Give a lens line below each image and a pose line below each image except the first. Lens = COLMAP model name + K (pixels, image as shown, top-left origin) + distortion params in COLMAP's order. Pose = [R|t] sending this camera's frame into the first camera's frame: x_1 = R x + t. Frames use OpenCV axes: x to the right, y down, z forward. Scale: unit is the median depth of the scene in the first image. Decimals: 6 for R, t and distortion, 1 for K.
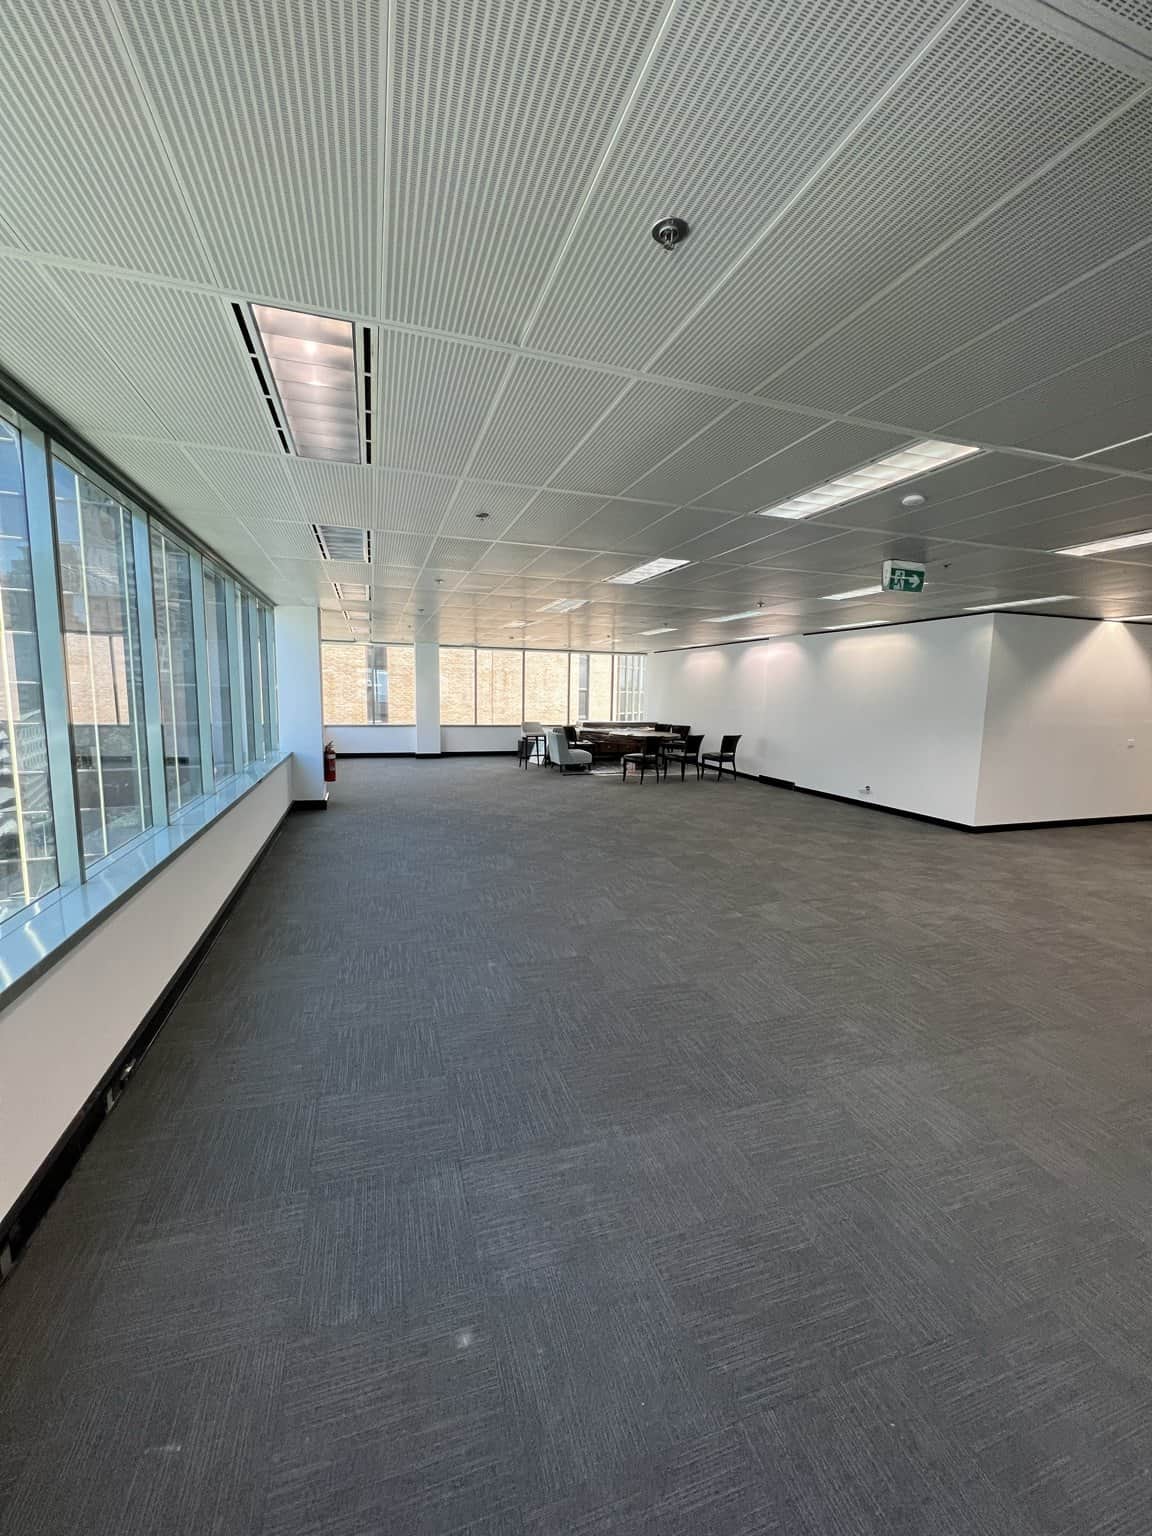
lens RADIAL K [[612.0, 0, 584.5], [0, 612.0, 763.6], [0, 0, 1]] dist [-0.000745, -0.000245]
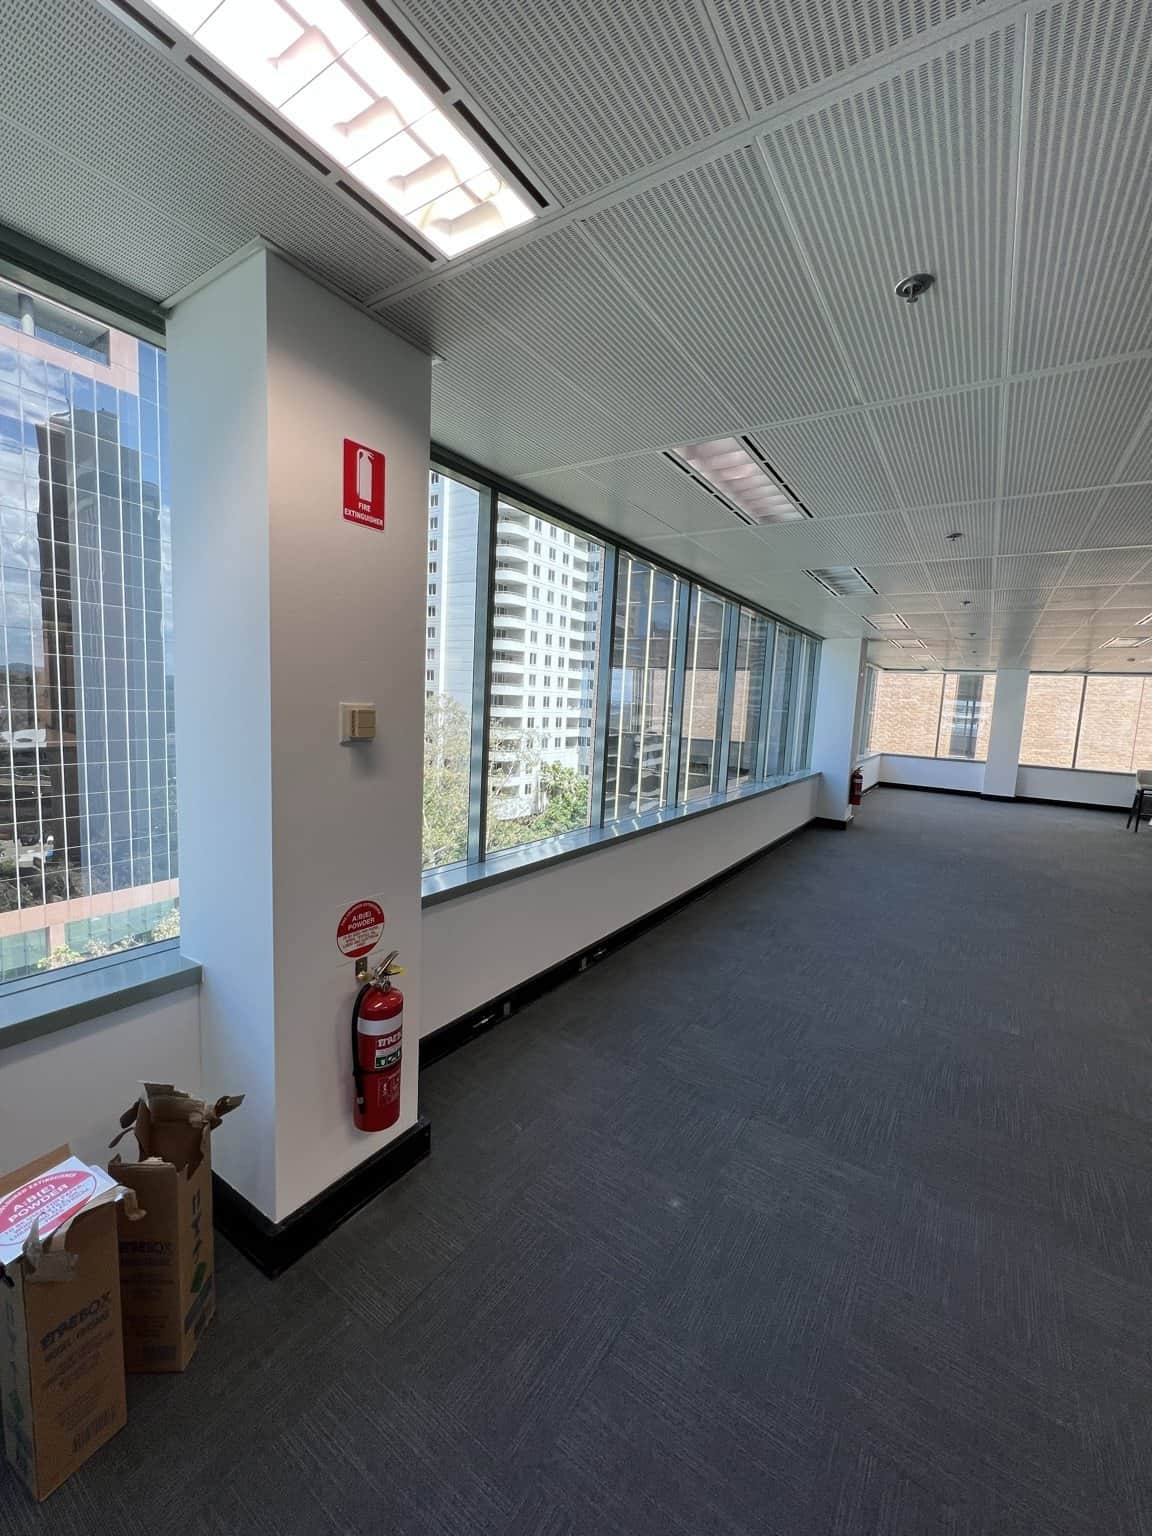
lens RADIAL K [[612.0, 0, 584.5], [0, 612.0, 763.6], [0, 0, 1]] dist [-0.000745, -0.000245]
pose [[0.617762, 0.093954, -0.780732, 0.111108], [-0.131239, 0.991231, 0.015442, 0.004688], [0.775336, 0.092923, 0.624675, -0.008092]]
